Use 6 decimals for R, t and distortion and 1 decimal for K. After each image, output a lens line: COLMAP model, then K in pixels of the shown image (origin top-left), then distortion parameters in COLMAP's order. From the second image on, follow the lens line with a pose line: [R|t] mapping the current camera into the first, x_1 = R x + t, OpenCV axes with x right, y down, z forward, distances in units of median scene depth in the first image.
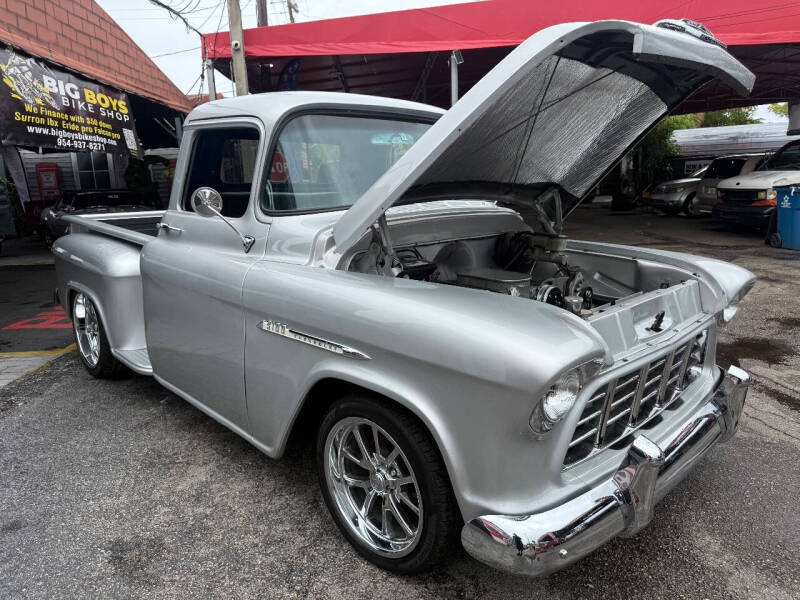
lens RADIAL K [[576.2, 0, 385.8], [0, 576.2, 295.2], [0, 0, 1]] dist [-0.005139, -0.000432]
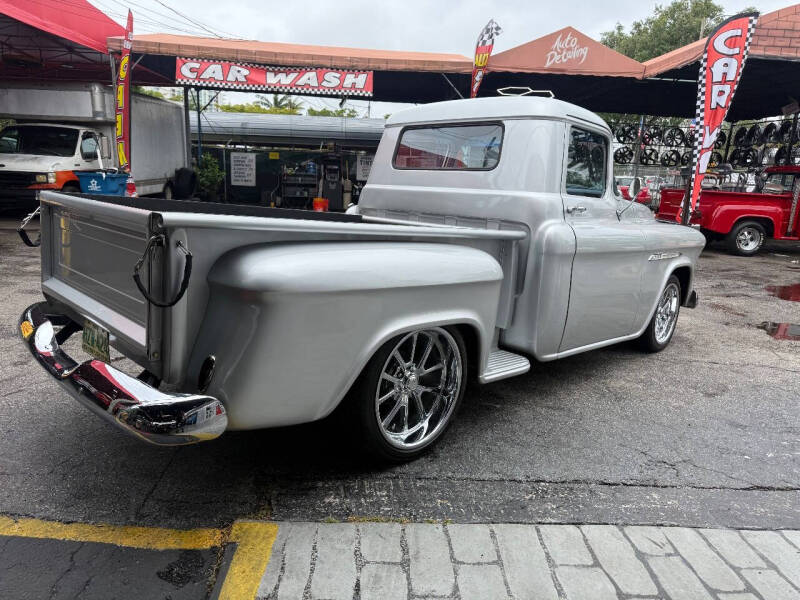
lens RADIAL K [[561.8, 0, 403.9], [0, 561.8, 296.4], [0, 0, 1]] dist [0.020085, -0.025551]
pose [[0.015634, -0.183077, 0.982974, -1.073247], [0.147144, 0.972812, 0.178844, -0.144421], [-0.988991, 0.141843, 0.042148, 0.942216]]
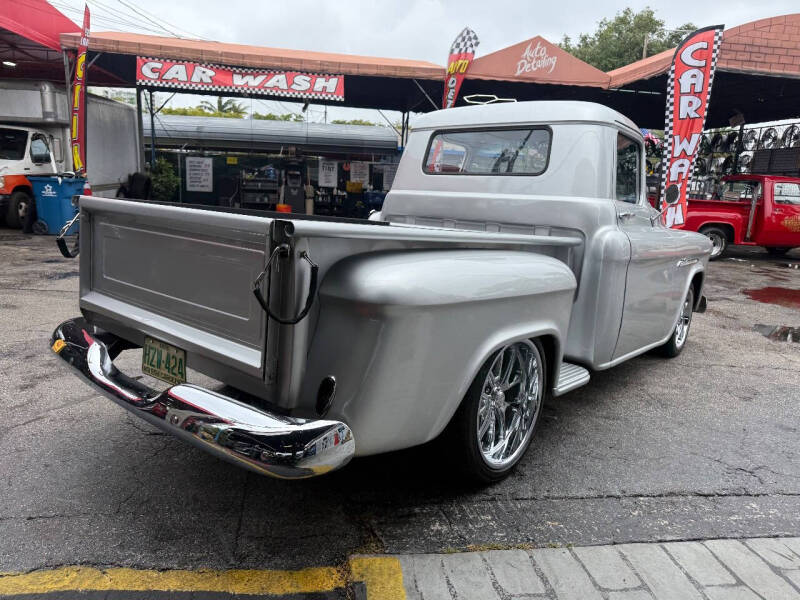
lens RADIAL K [[564.4, 0, 403.7], [0, 564.4, 299.1], [0, 0, 1]] dist [0.005151, -0.007880]
pose [[-0.076831, -0.175563, 0.981466, -1.036967], [0.144403, 0.972037, 0.185180, -0.163777], [-0.986532, 0.155954, -0.049331, 1.081634]]
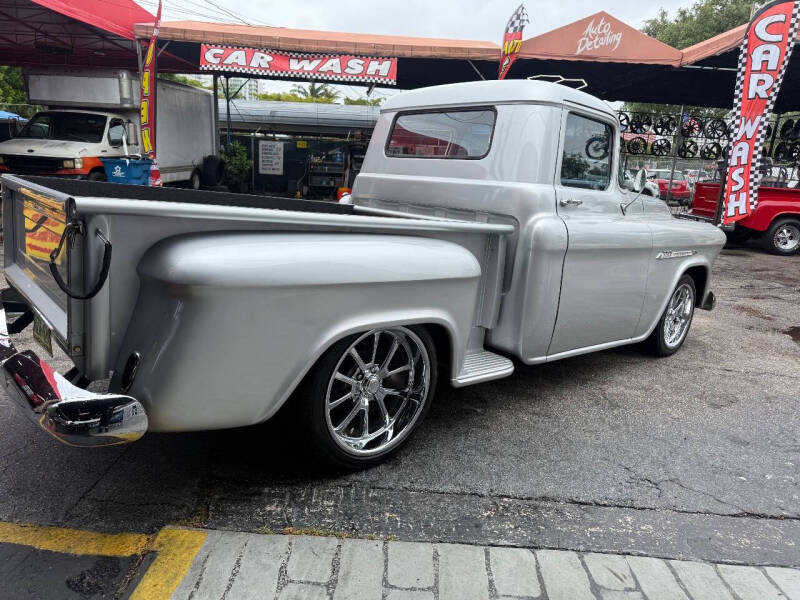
lens RADIAL K [[562.4, 0, 403.9], [0, 562.4, 299.0], [0, 0, 1]] dist [0.019549, -0.025631]
pose [[0.077007, -0.201611, 0.976434, -1.028860], [0.133038, 0.972662, 0.190340, -0.132237], [-0.988115, 0.115246, 0.101724, 0.873447]]
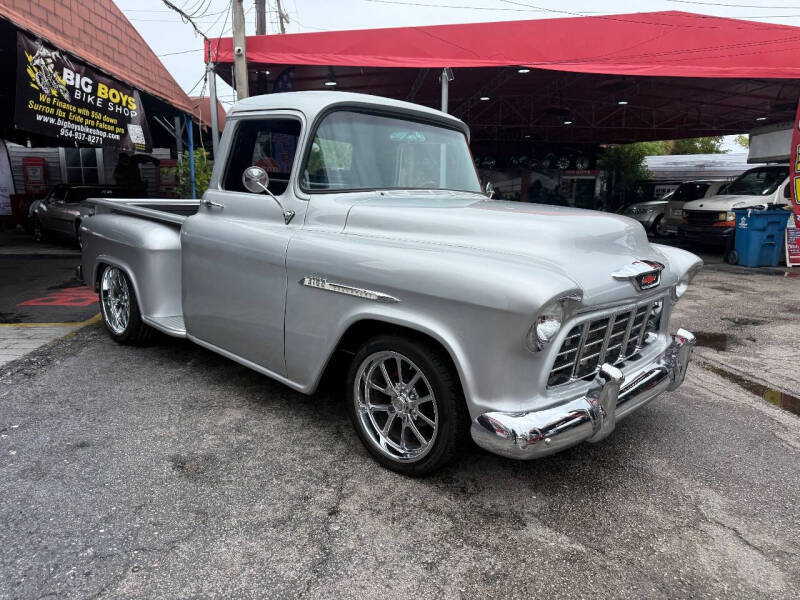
lens RADIAL K [[569.6, 0, 394.2], [0, 569.6, 300.5], [0, 0, 1]] dist [0.004296, -0.007784]
pose [[0.997921, 0.034884, 0.054184, -0.047450], [-0.034245, 0.999333, -0.012685, 0.054902], [-0.054591, 0.010803, 0.998450, -0.110896]]
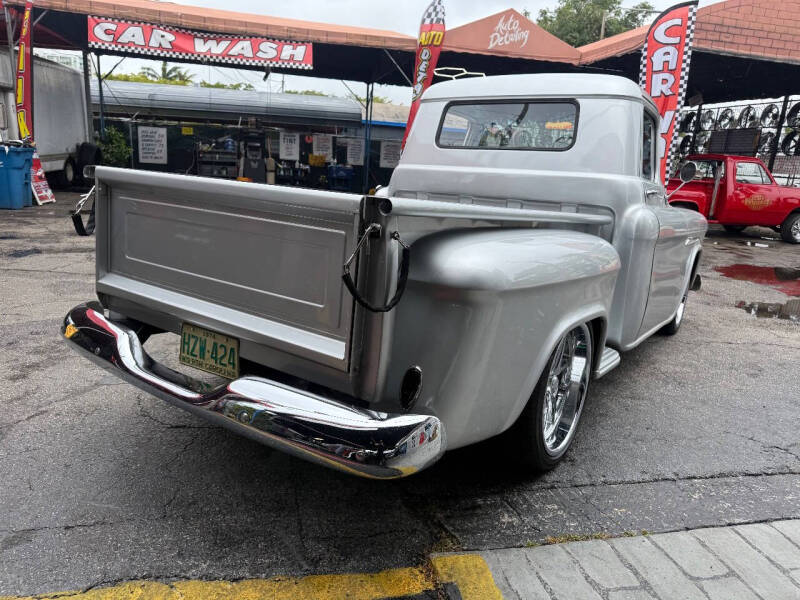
lens RADIAL K [[566.8, 0, 404.0], [0, 566.8, 298.5], [0, 0, 1]] dist [-0.006537, 0.004169]
pose [[-0.157770, -0.215026, 0.963780, -0.994619], [0.131590, 0.962721, 0.236330, -0.176554], [-0.978669, 0.164110, -0.123593, 1.172516]]
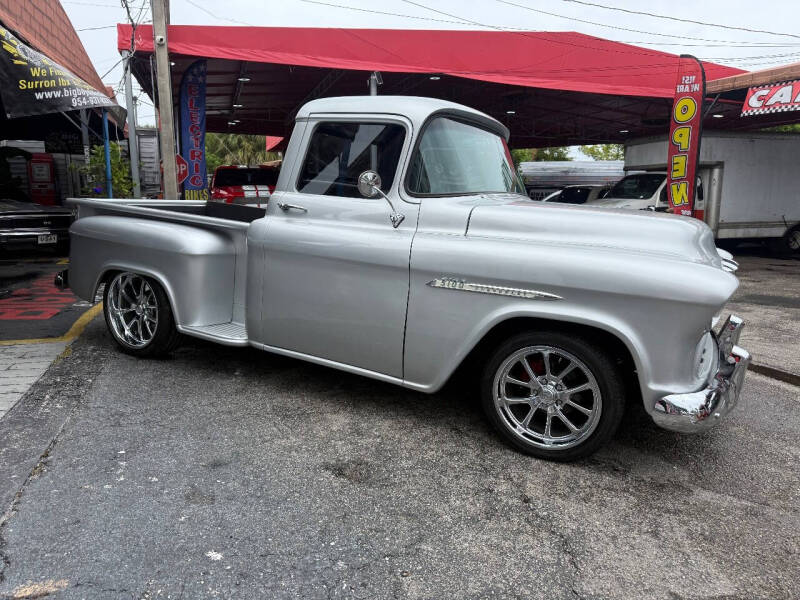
lens RADIAL K [[565.3, 0, 404.4], [0, 565.3, 301.9], [0, 0, 1]] dist [0.007336, -0.009837]
pose [[0.959477, 0.001502, 0.281784, -0.334931], [0.002394, 0.999906, -0.013480, 0.058983], [-0.281777, 0.013608, 0.959383, -0.081190]]
